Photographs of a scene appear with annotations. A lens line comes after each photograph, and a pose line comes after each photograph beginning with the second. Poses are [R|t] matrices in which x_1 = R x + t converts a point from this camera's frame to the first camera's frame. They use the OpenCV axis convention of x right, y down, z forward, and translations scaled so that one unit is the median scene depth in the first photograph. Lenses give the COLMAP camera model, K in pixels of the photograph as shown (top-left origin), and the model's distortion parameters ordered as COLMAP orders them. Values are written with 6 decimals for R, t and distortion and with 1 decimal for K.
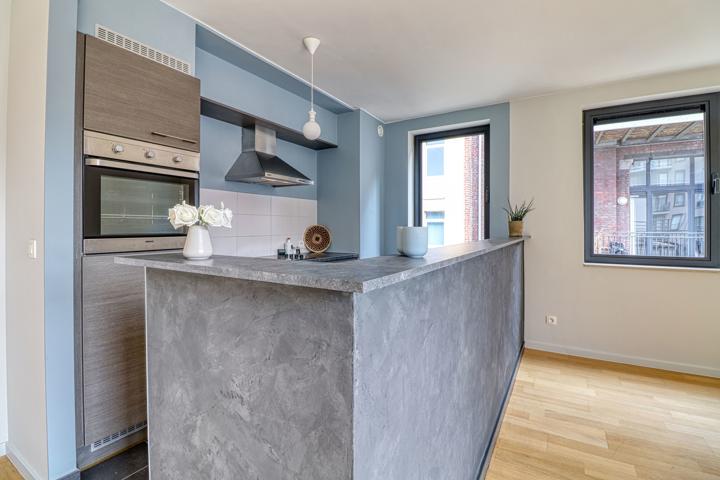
lens RADIAL K [[332.6, 0, 363.5], [0, 332.6, 226.3], [0, 0, 1]] dist [0.002413, -0.015243]
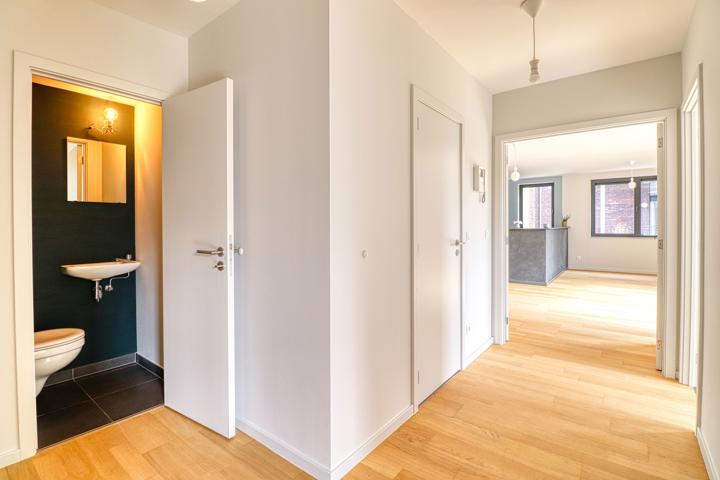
lens RADIAL K [[332.6, 0, 363.5], [0, 332.6, 226.3], [0, 0, 1]] dist [0.002413, -0.015243]
pose [[0.992230, -0.001562, -0.124410, -0.858104], [0.002808, 0.999948, 0.009838, -0.005820], [0.124388, -0.010111, 0.992182, -1.952808]]
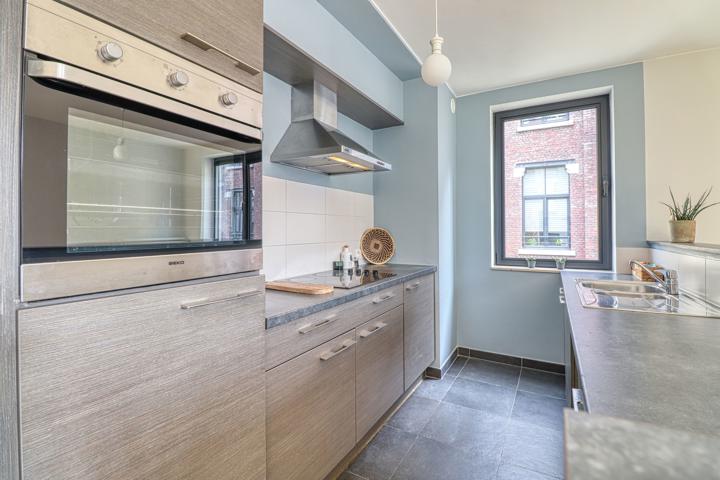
lens RADIAL K [[332.6, 0, 363.5], [0, 332.6, 226.3], [0, 0, 1]] dist [0.002413, -0.015243]
pose [[0.999754, -0.002810, 0.021993, -0.224798], [0.003004, 0.999957, -0.008816, -0.000857], [-0.021967, 0.008880, 0.999719, 0.301985]]
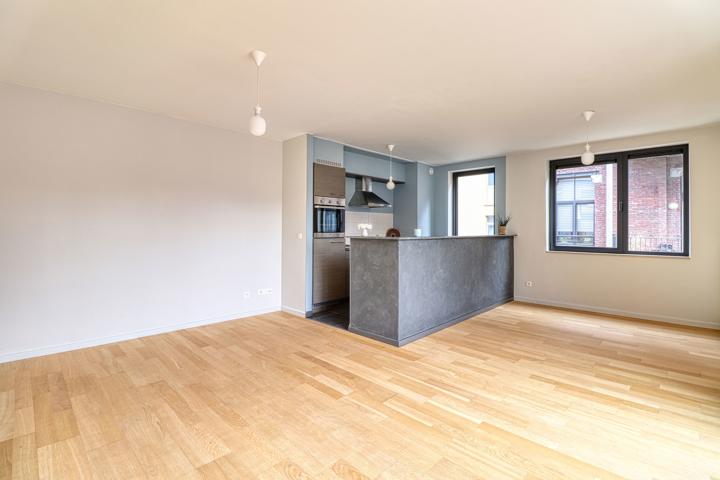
lens RADIAL K [[332.6, 0, 363.5], [0, 332.6, 226.3], [0, 0, 1]] dist [0.002413, -0.015243]
pose [[0.973795, 0.002784, -0.227409, 0.128565], [-0.004066, 0.999978, -0.005171, -0.002655], [0.227390, 0.005960, 0.973786, -0.887010]]
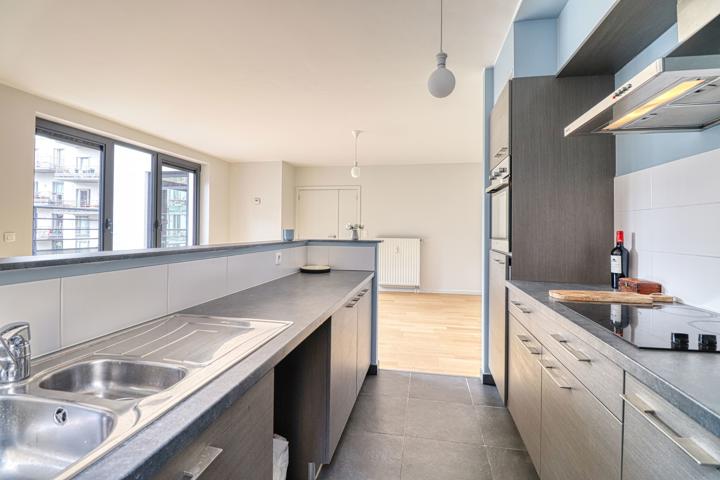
lens RADIAL K [[332.6, 0, 363.5], [0, 332.6, 226.3], [0, 0, 1]] dist [0.002413, -0.015243]
pose [[-0.940329, -0.011737, -0.340065, 0.144952], [-0.007988, 0.999891, -0.012422, 0.001544], [0.340174, -0.008965, -0.940320, 1.160611]]
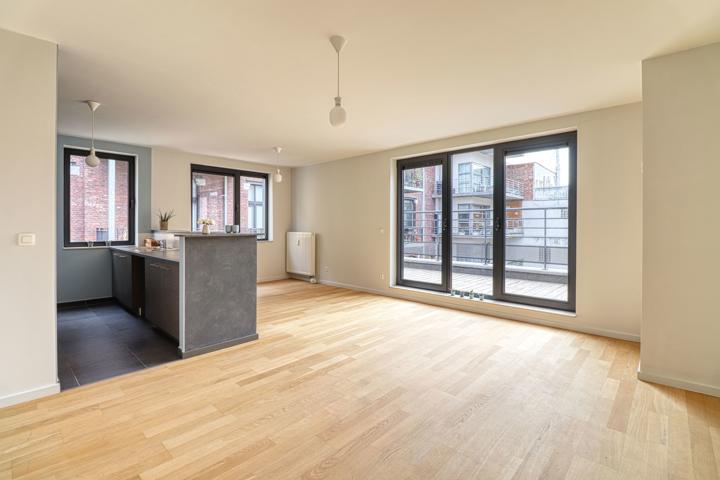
lens RADIAL K [[332.6, 0, 363.5], [0, 332.6, 226.3], [0, 0, 1]] dist [0.002413, -0.015243]
pose [[0.205205, -0.002665, 0.978715, -1.022765], [-0.004889, 0.999981, 0.003748, -0.001908], [-0.978707, -0.005554, 0.205188, -0.383966]]
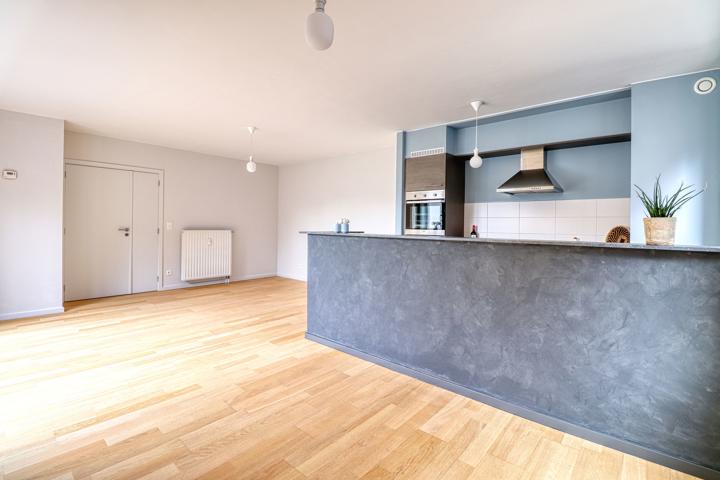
lens RADIAL K [[332.6, 0, 363.5], [0, 332.6, 226.3], [0, 0, 1]] dist [0.002413, -0.015243]
pose [[-0.176187, 0.004233, -0.984348, 1.052266], [-0.012358, 0.999902, 0.006512, 0.000720], [0.984279, 0.013312, -0.176118, 0.568856]]
